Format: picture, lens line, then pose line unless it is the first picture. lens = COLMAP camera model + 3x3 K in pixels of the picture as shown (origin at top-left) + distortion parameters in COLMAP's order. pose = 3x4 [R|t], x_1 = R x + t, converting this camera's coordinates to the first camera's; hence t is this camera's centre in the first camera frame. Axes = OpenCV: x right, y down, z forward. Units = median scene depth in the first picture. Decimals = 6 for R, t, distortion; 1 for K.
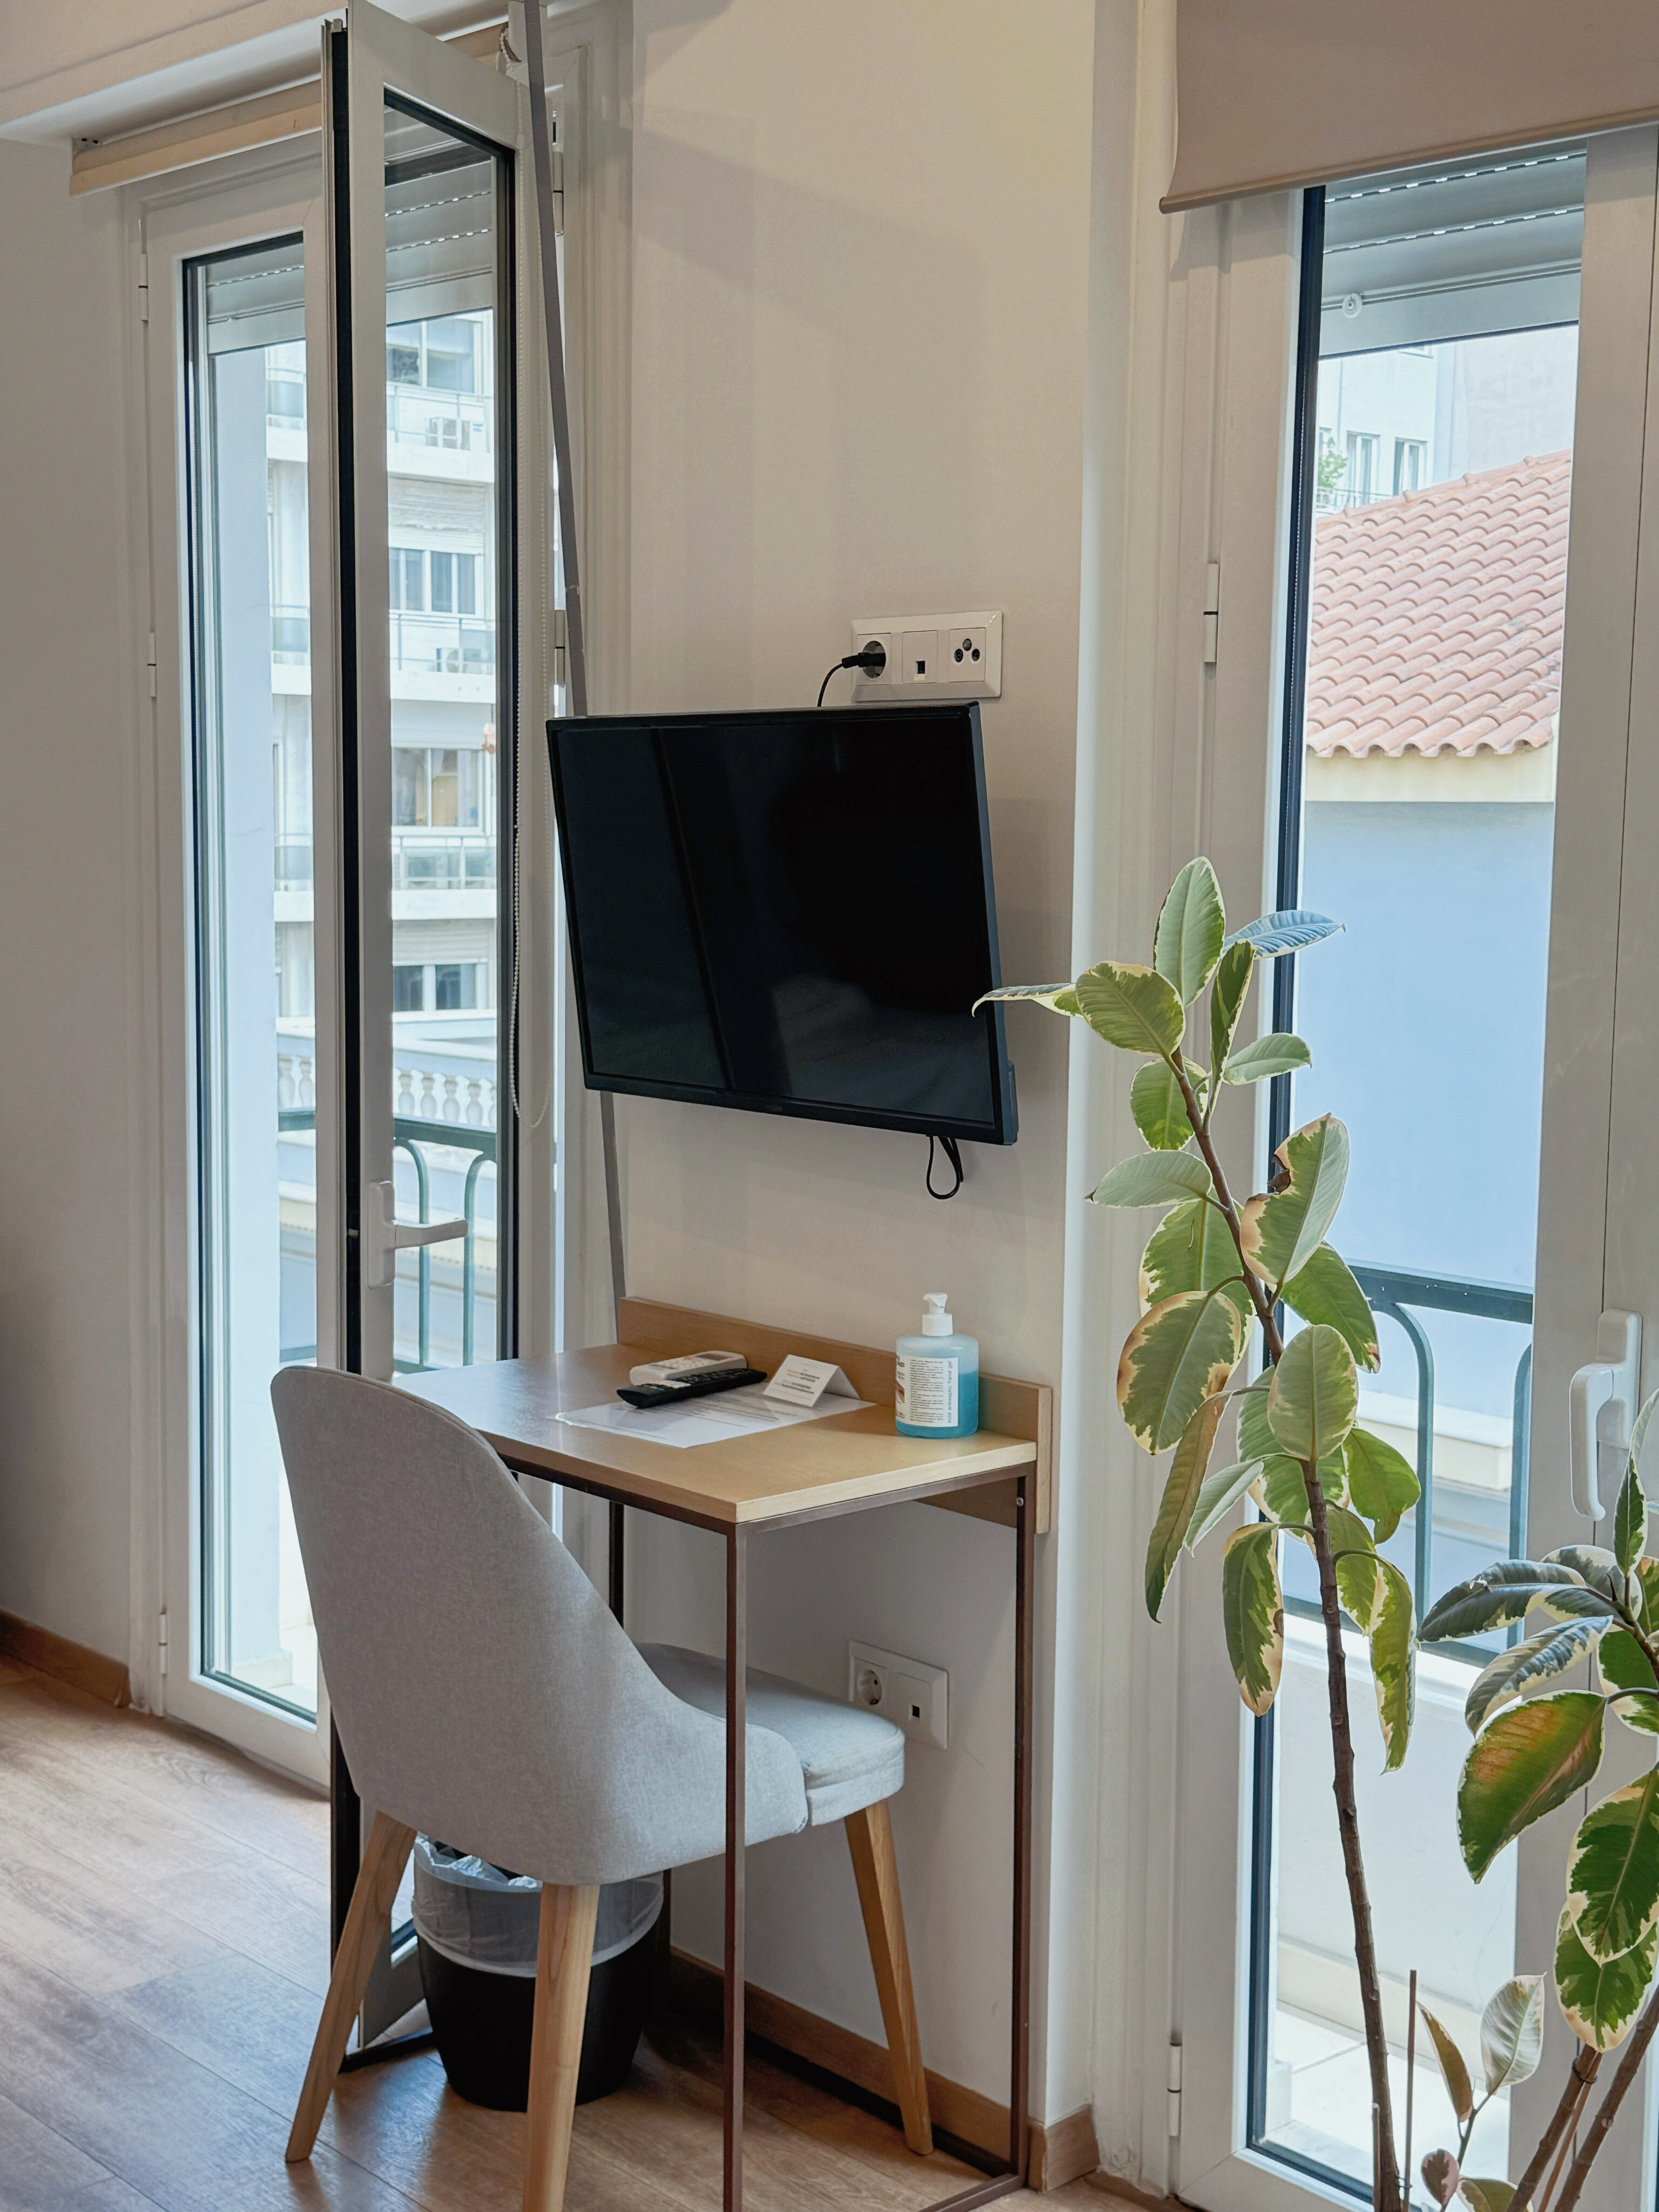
lens RADIAL K [[2963.4, 0, 824.2], [0, 2963.4, 1106.2], [0, 0, 1]] dist [0.127709, 0.000000]
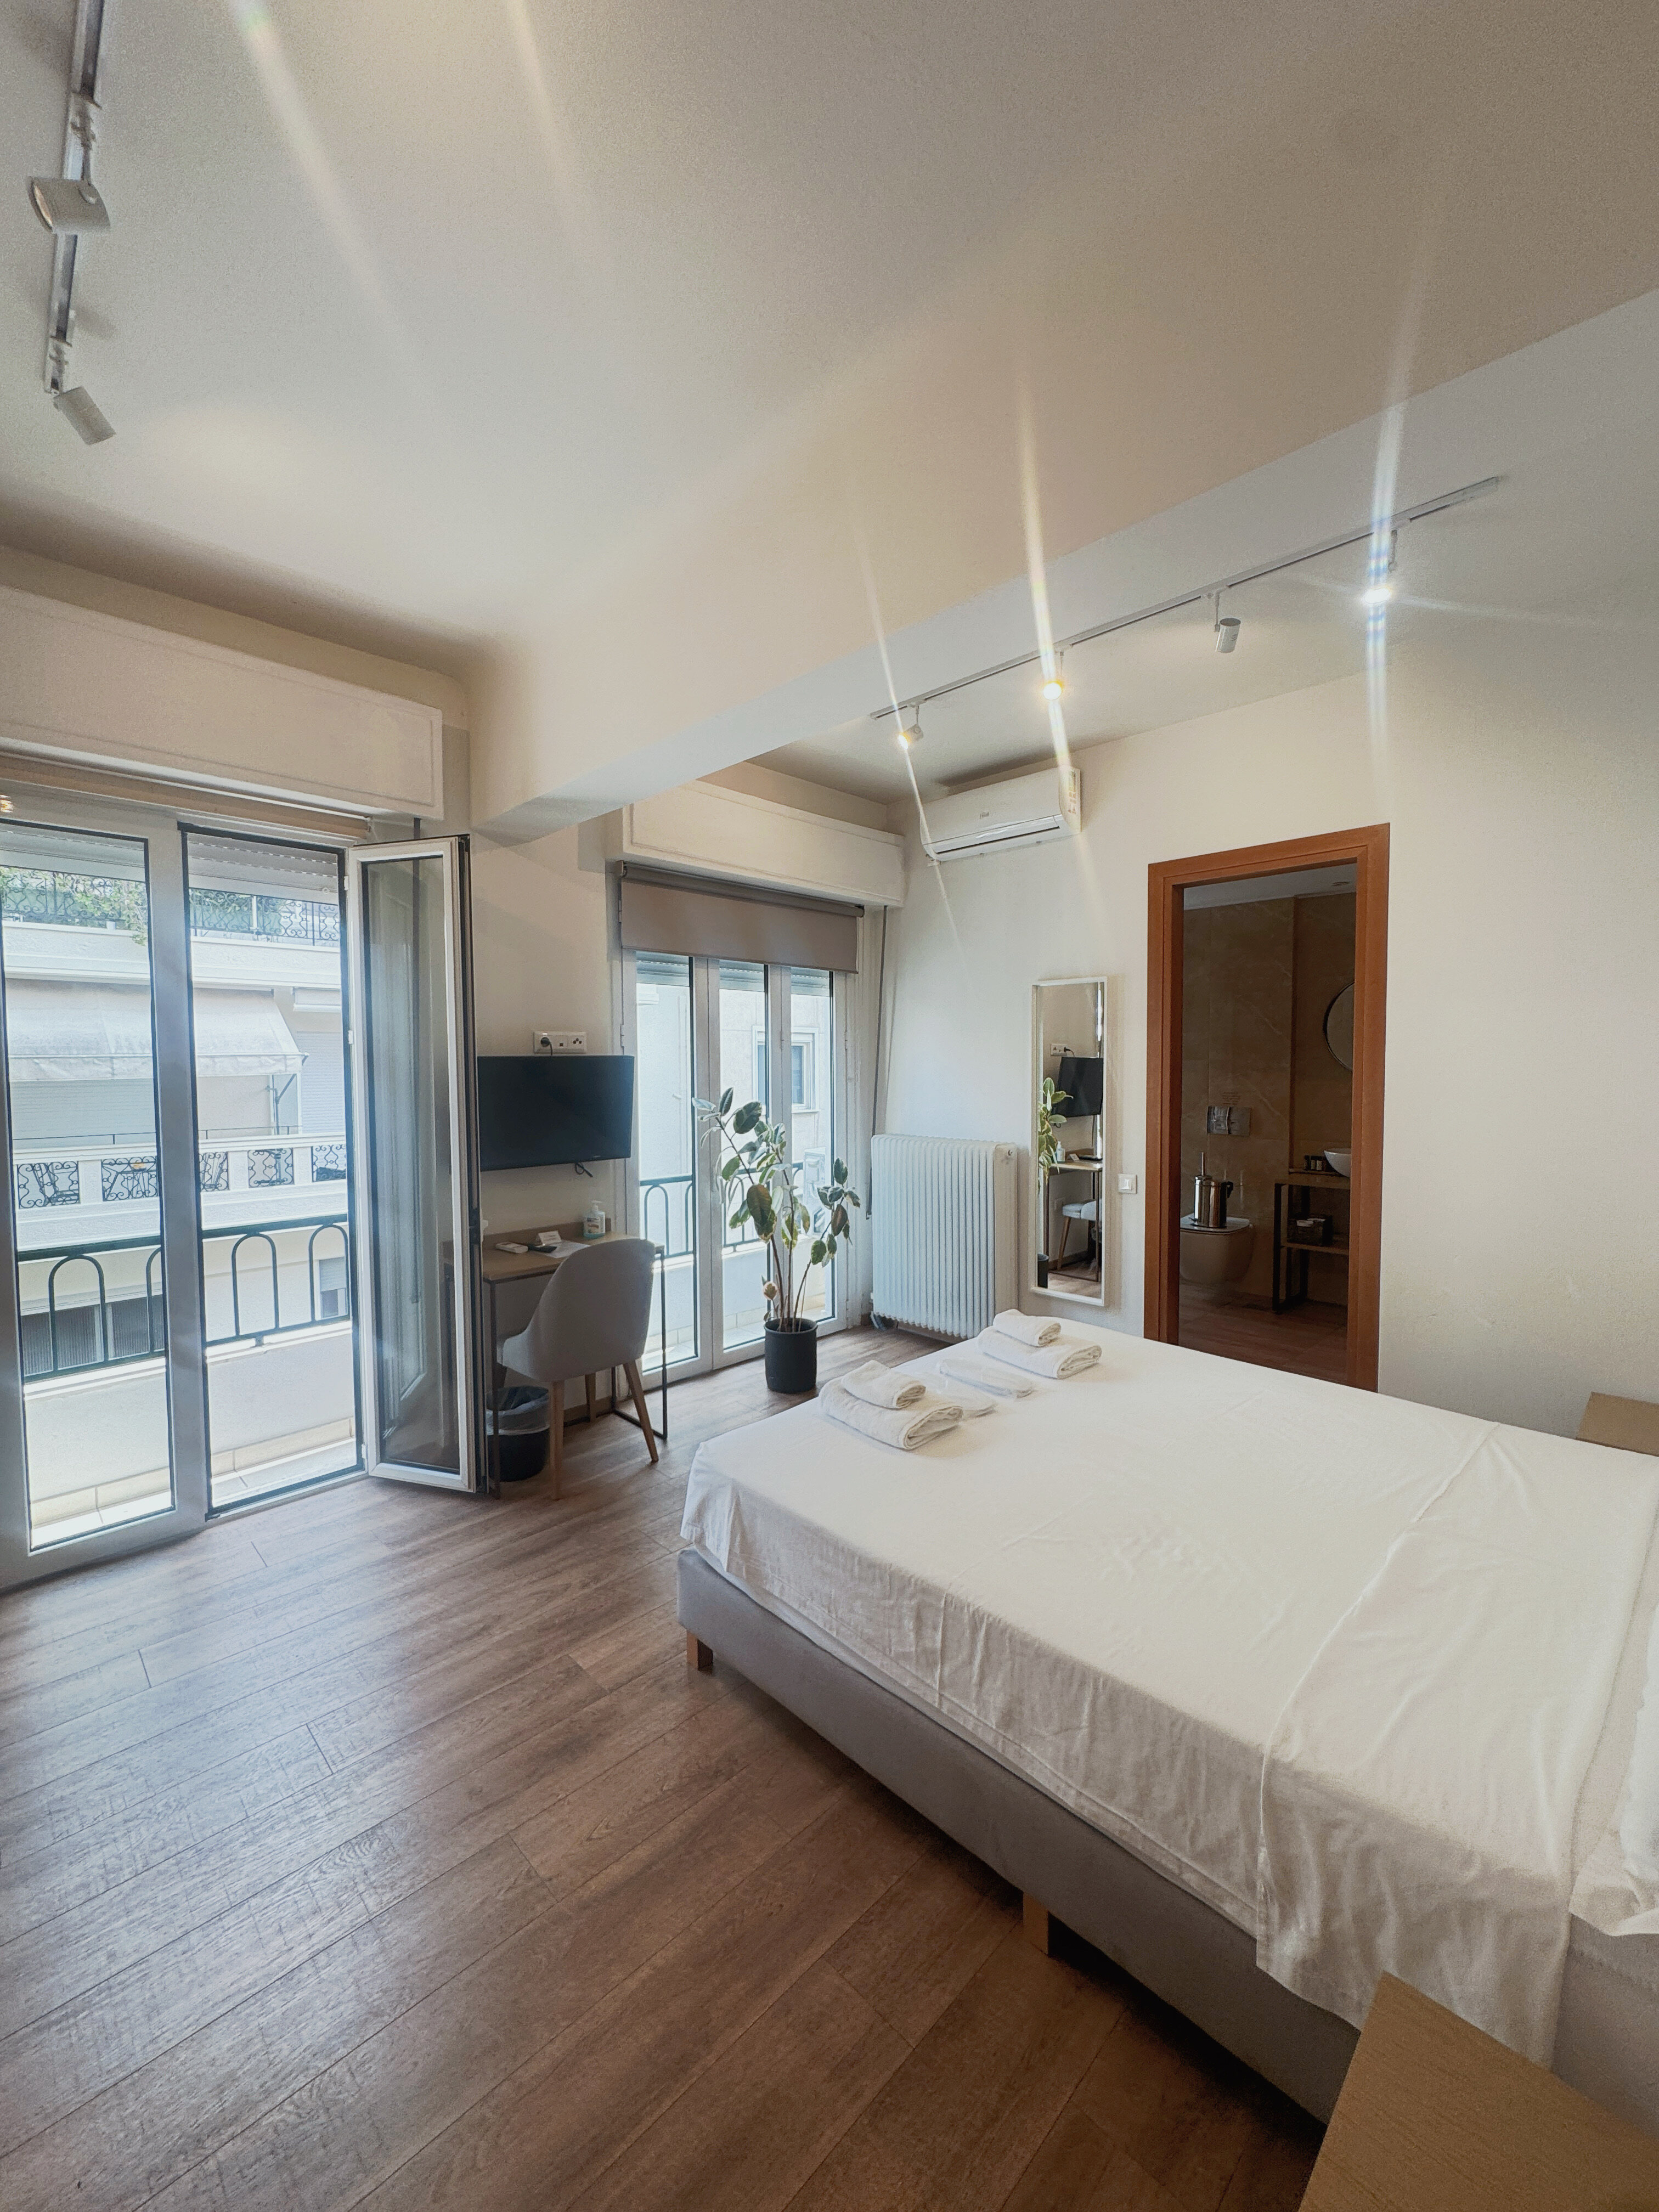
lens RADIAL K [[889.9, 0, 835.7], [0, 889.9, 1101.6], [0, 0, 1]] dist [-0.000737, 0.000814]
pose [[-0.064229, -0.052394, 0.996559, -1.204888], [0.113089, 0.991806, 0.059432, -0.107743], [-0.991507, 0.116517, -0.057778, 0.752924]]
